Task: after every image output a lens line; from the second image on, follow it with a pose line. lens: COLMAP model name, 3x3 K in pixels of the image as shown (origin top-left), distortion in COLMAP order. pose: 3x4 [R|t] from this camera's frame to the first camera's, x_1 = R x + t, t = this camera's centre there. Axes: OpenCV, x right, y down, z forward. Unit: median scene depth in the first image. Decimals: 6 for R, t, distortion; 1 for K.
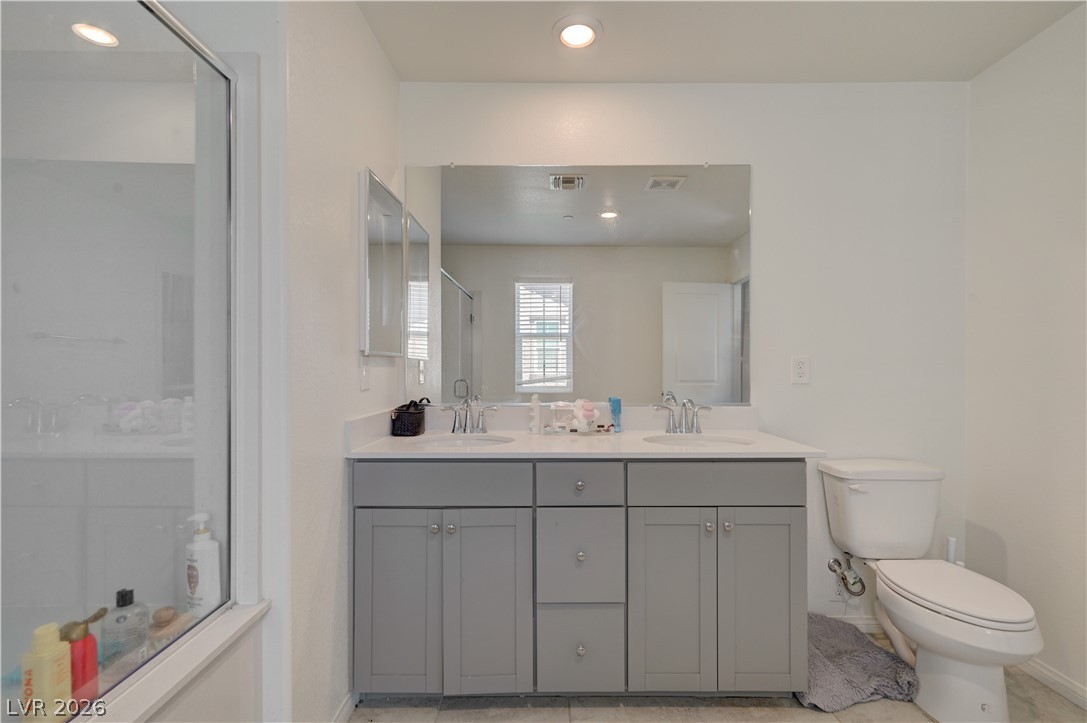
lens RADIAL K [[510.7, 0, 537.2], [0, 510.7, 367.1], [0, 0, 1]] dist [-0.004542, 0.001000]
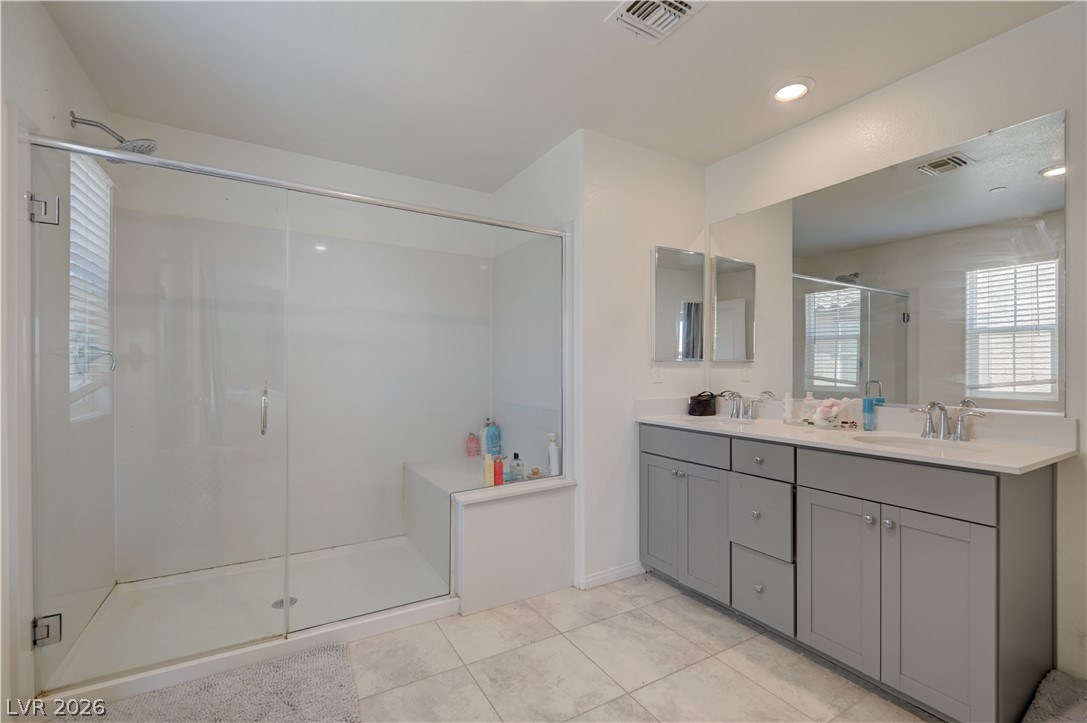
lens RADIAL K [[458.5, 0, 546.4], [0, 458.5, 366.4], [0, 0, 1]] dist [-0.003182, -0.000142]
pose [[0.518499, -0.005957, -0.855057, 0.619924], [0.001117, 0.999980, -0.006290, 0.002472], [0.855077, 0.002306, 0.518495, -0.045524]]
